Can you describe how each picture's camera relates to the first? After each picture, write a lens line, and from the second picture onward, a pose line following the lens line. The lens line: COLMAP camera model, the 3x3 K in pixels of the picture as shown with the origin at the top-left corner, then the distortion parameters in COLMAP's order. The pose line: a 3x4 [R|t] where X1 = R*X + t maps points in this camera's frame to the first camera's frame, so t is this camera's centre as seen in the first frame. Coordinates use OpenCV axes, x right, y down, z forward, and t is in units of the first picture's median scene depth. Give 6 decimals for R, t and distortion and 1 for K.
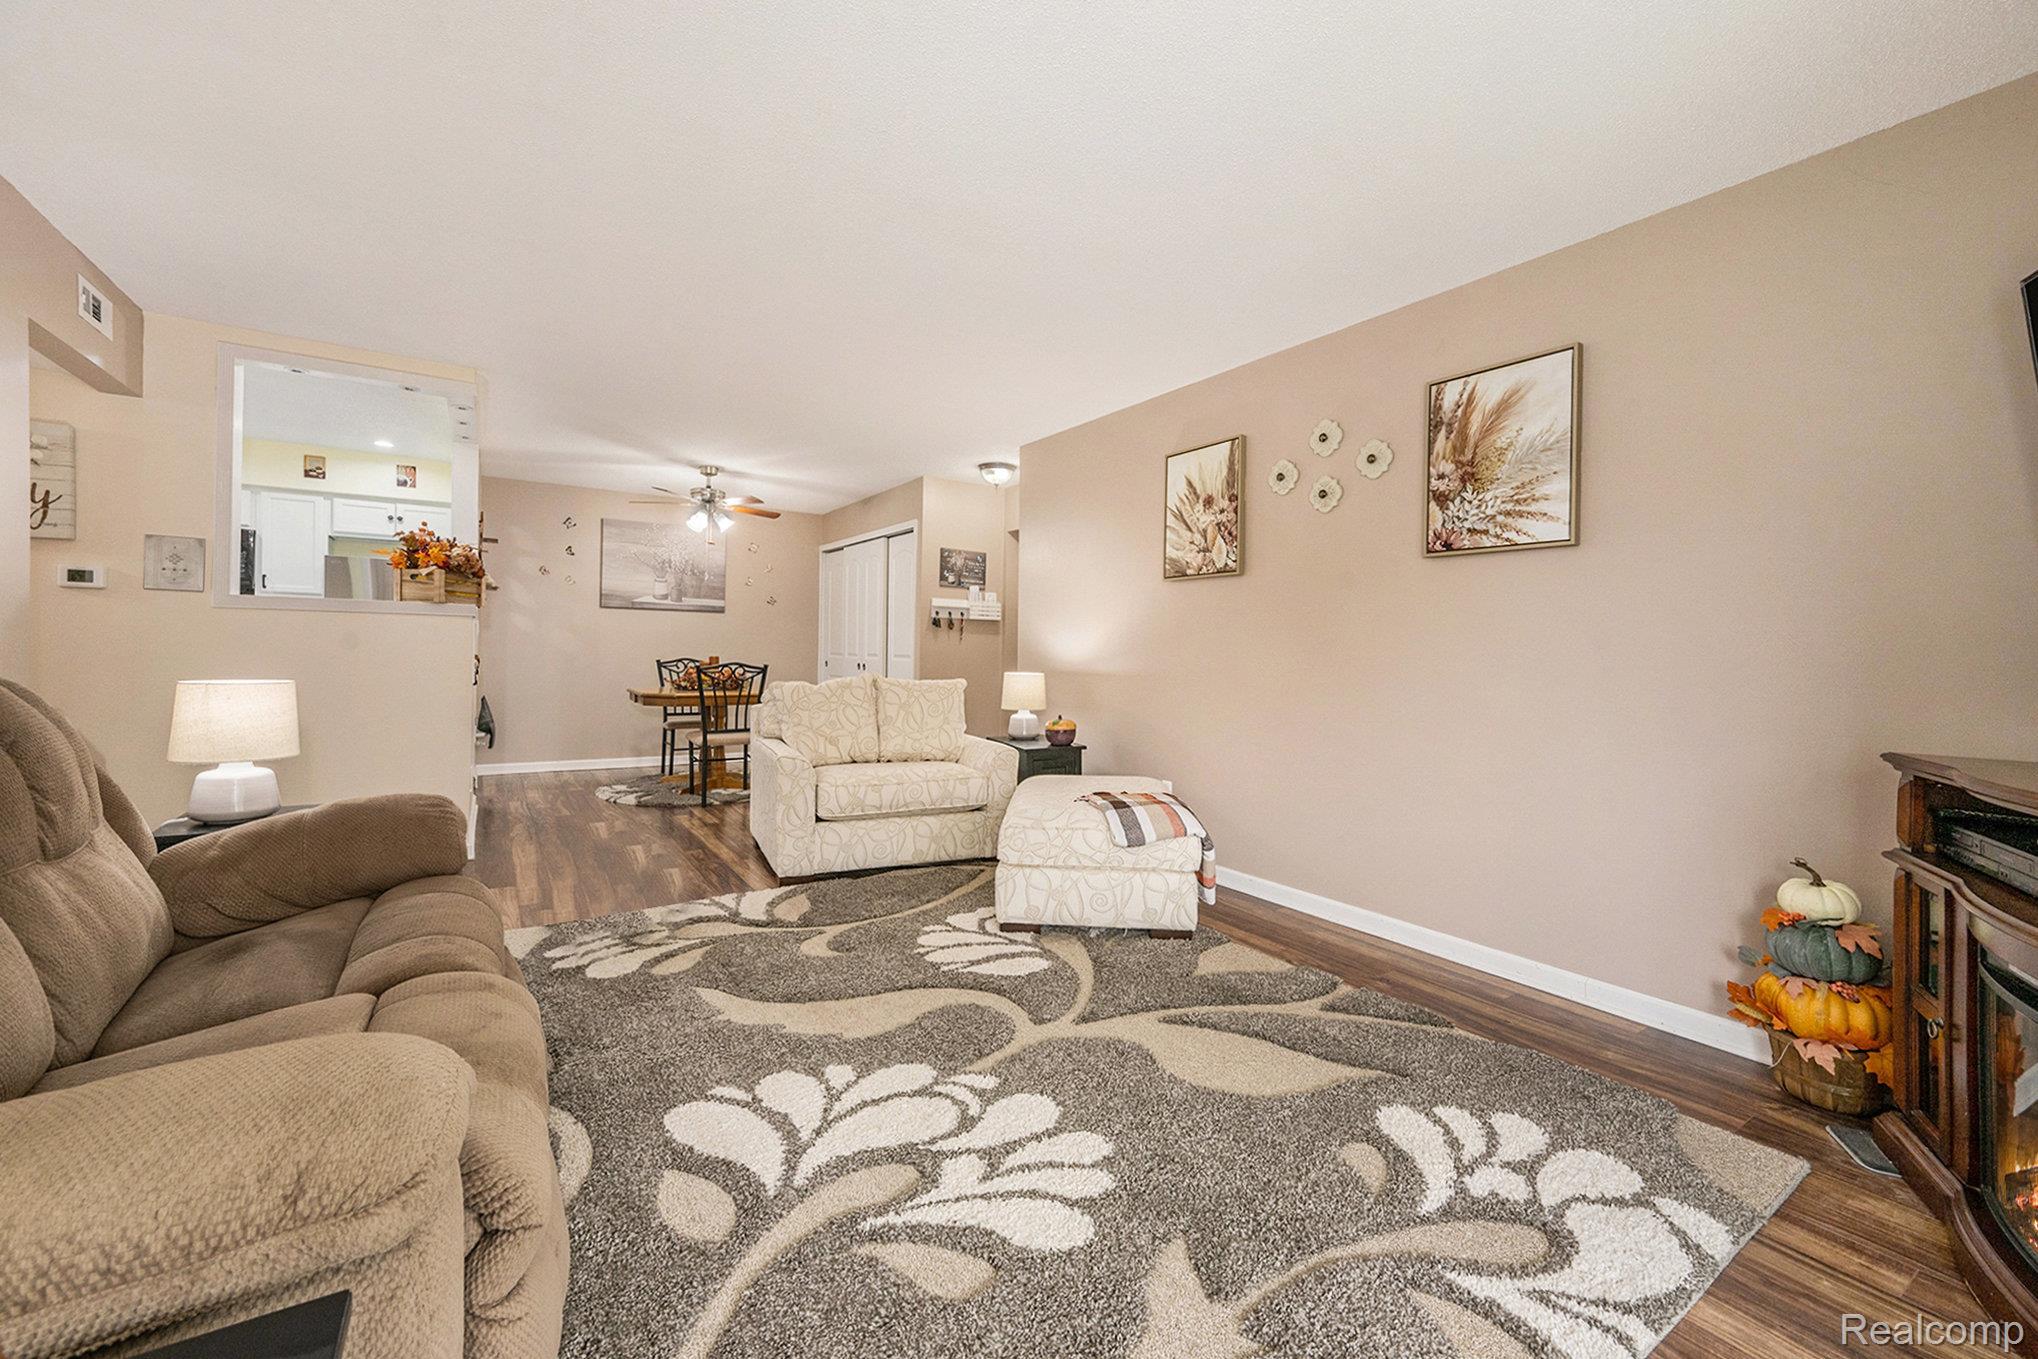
lens RADIAL K [[801.8, 0, 1039.3], [0, 801.8, 655.0], [0, 0, 1]] dist [0.000060, 0.000079]
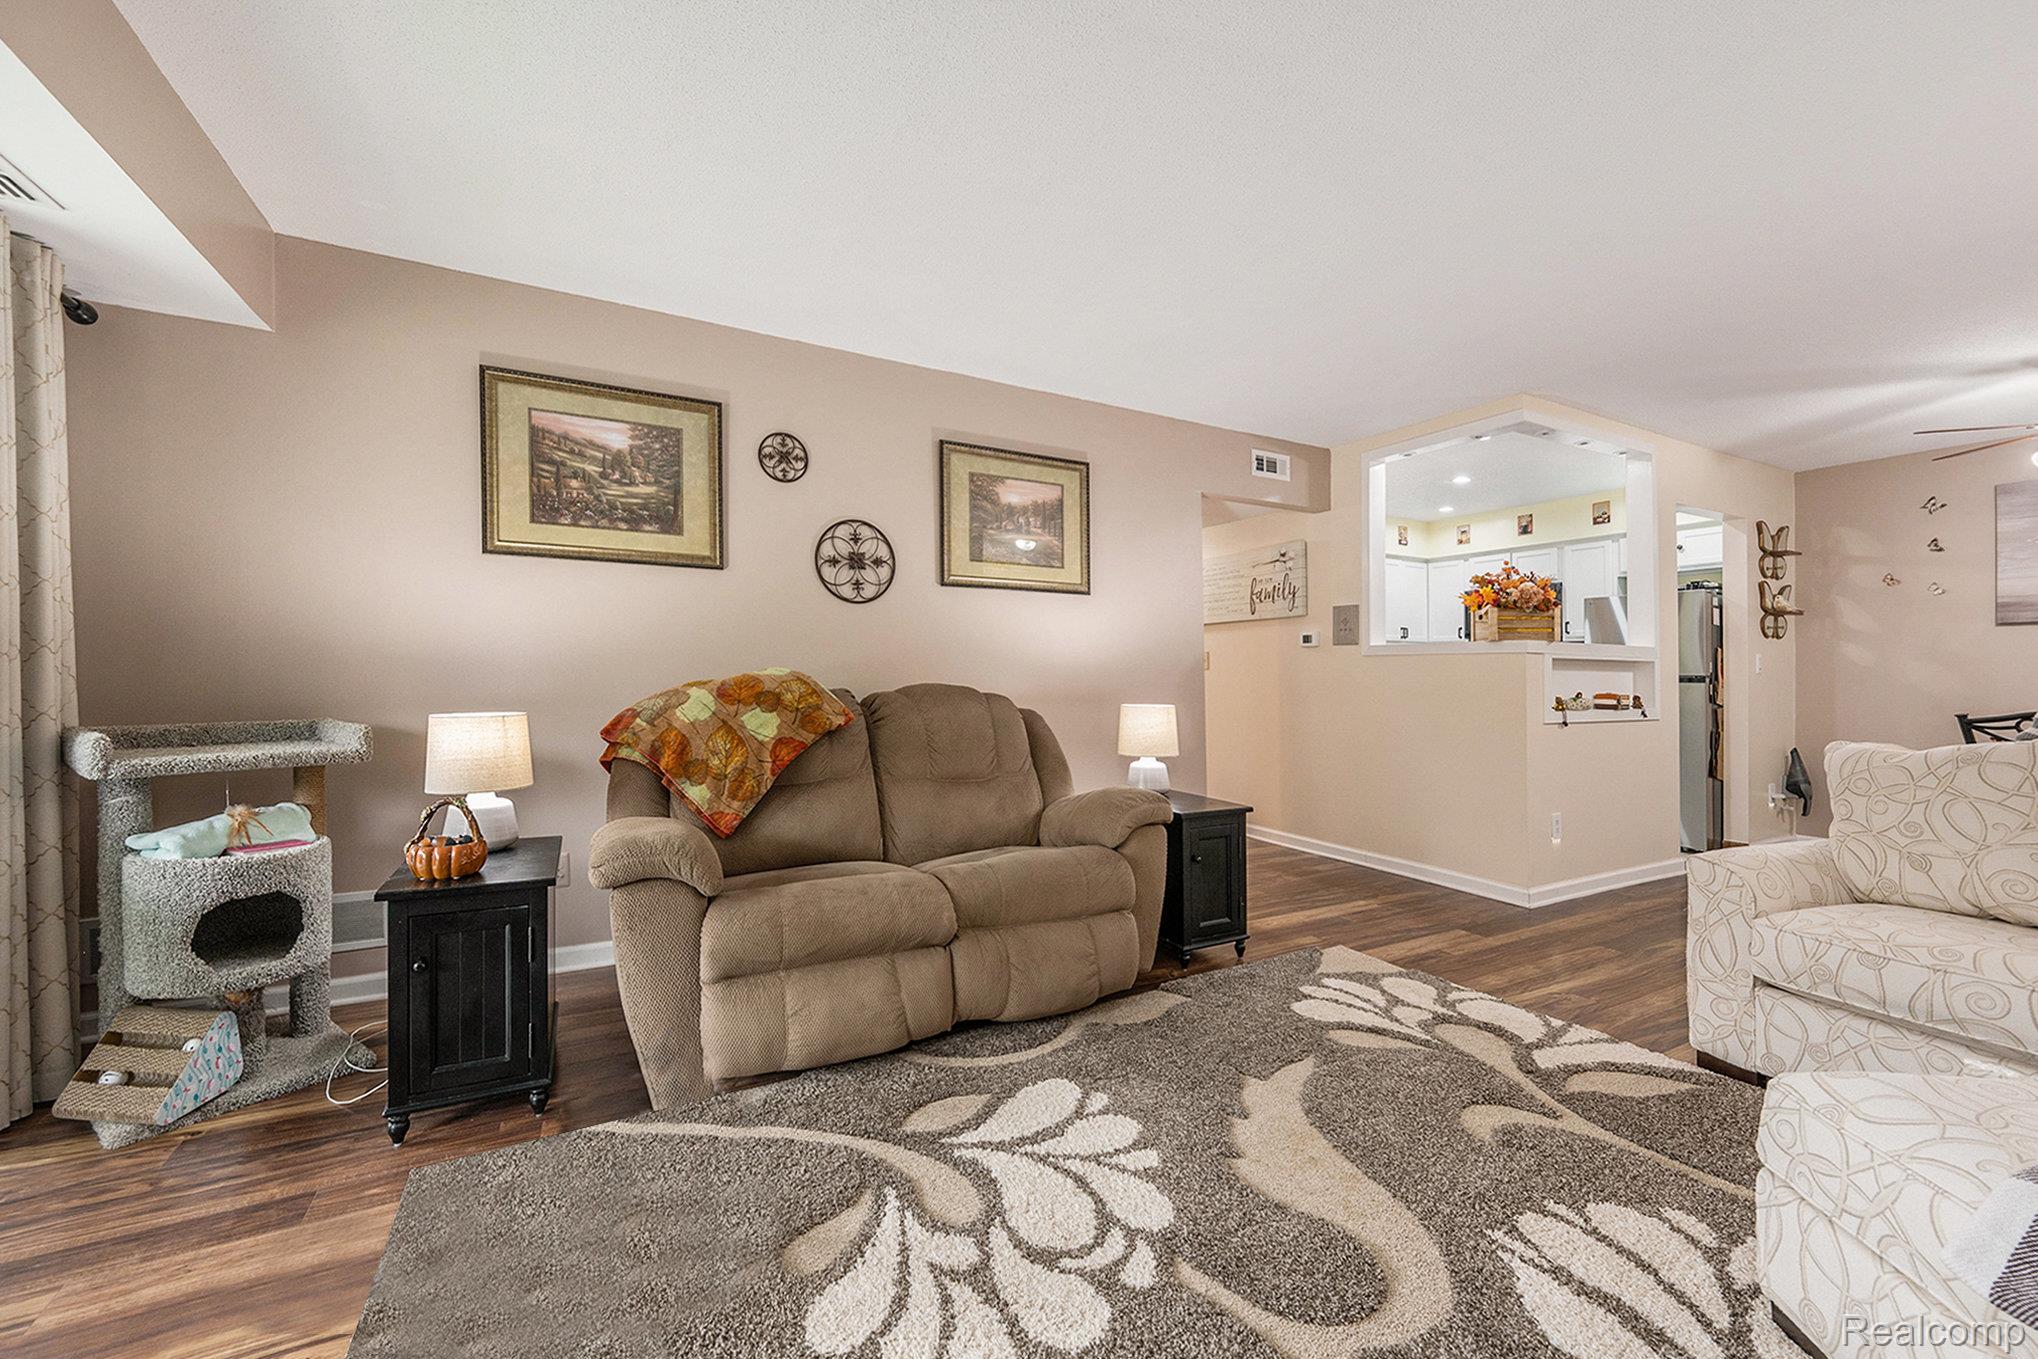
lens RADIAL K [[832.8, 0, 1027.5], [0, 832.8, 672.7], [0, 0, 1]] dist [0.015944, -0.007710]
pose [[-0.104870, -0.032219, -0.993964, 0.489754], [-0.003401, 0.999481, -0.032039, 0.003972], [0.994480, 0.000021, -0.104925, 0.662684]]
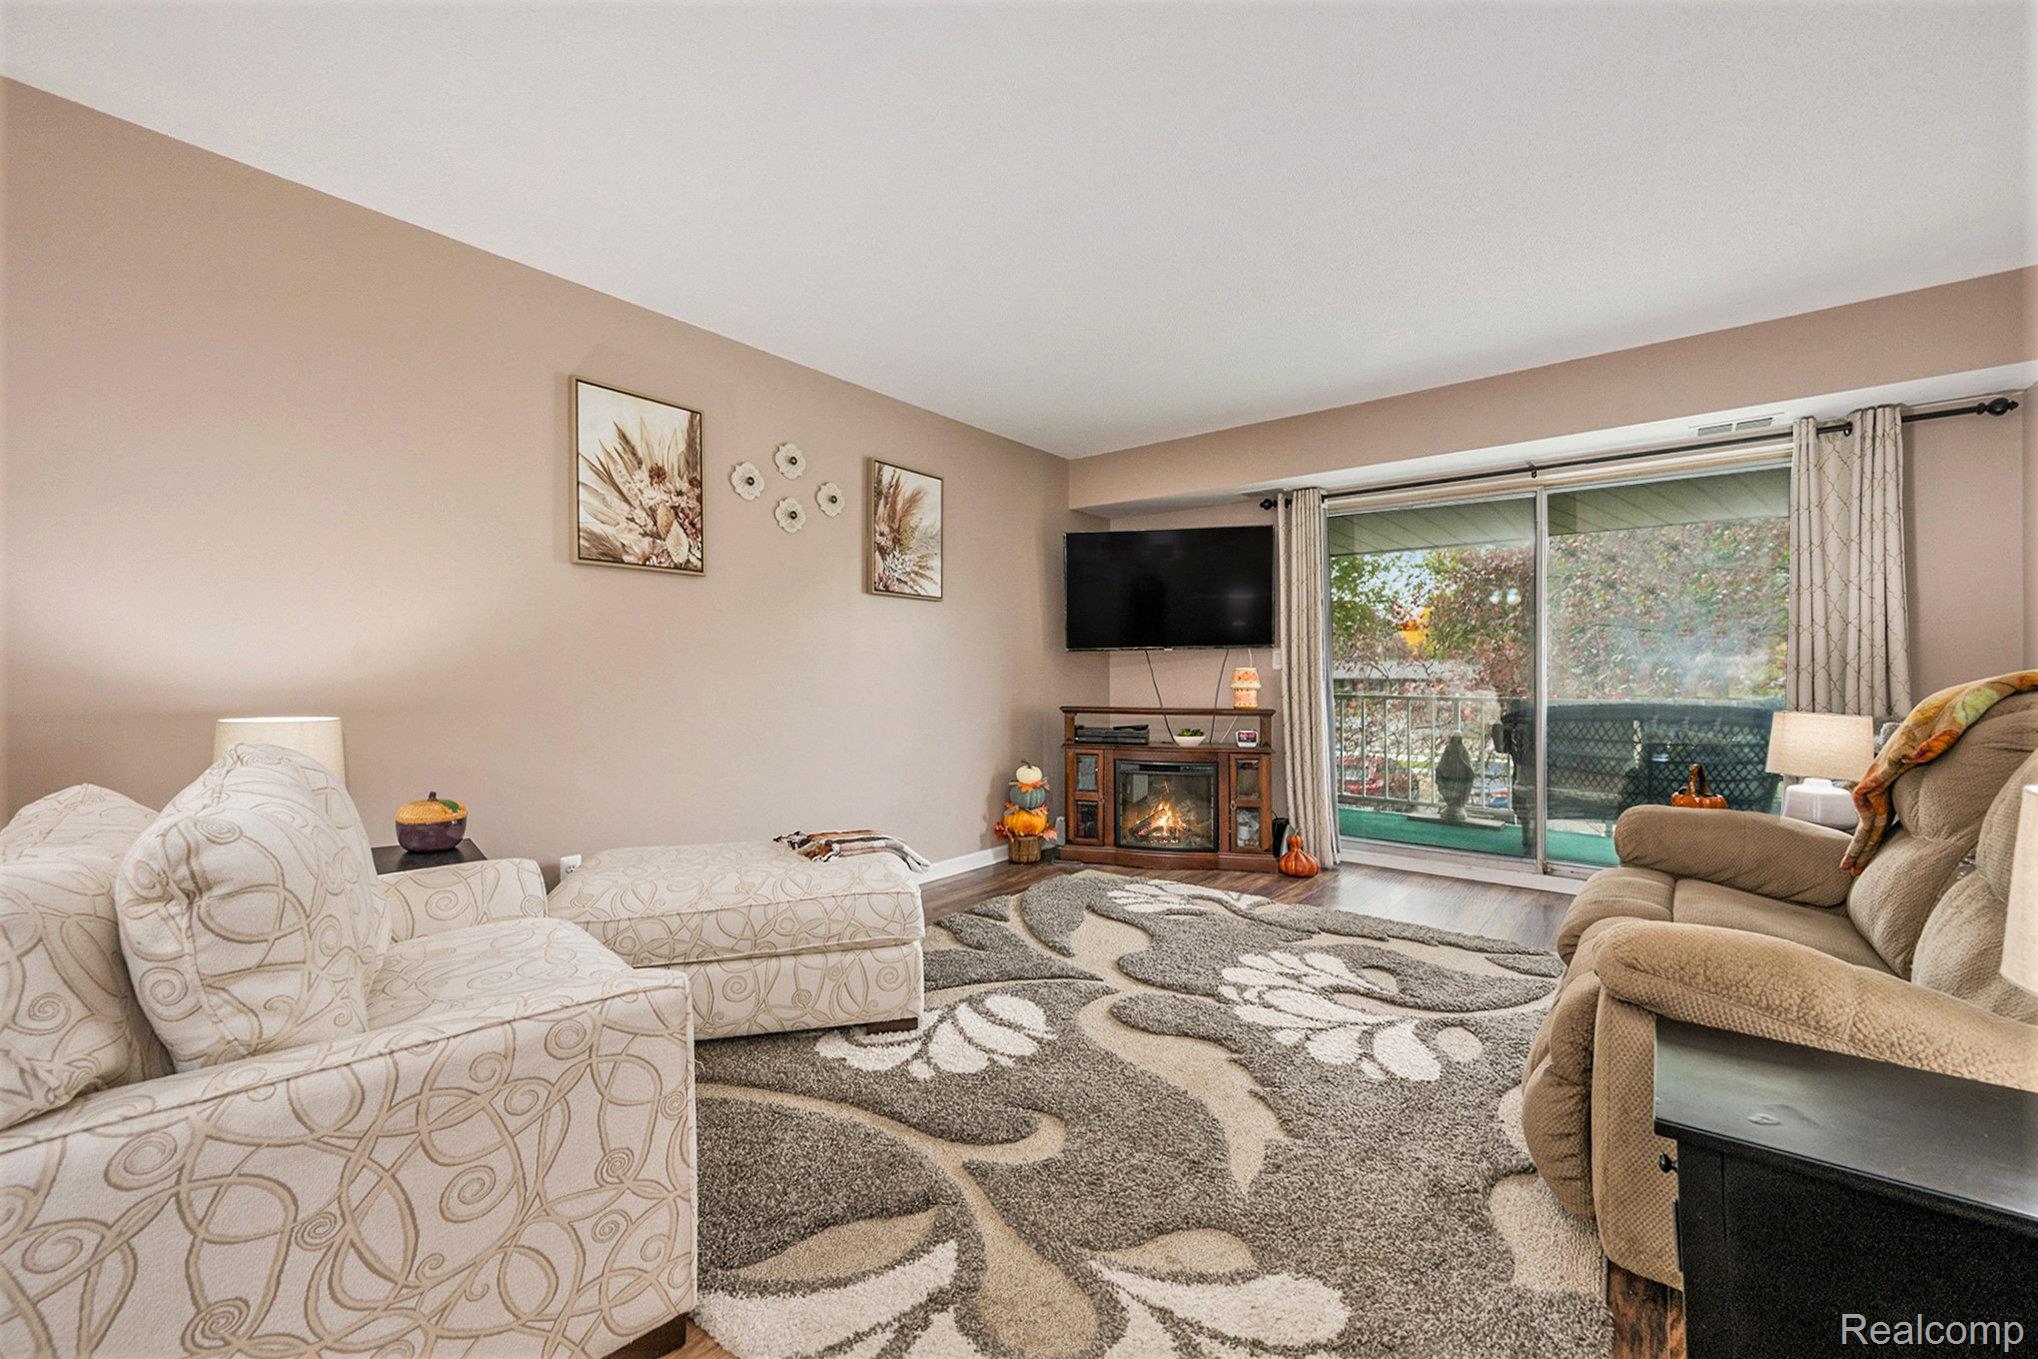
lens RADIAL K [[800.4, 0, 1031.8], [0, 800.4, 678.9], [0, 0, 1]] dist [-0.000762, -0.000018]
pose [[-0.289087, -0.034329, 0.956687, -0.862218], [-0.016283, 0.999389, 0.030941, -0.029140], [-0.957164, -0.006633, -0.289469, 1.168533]]
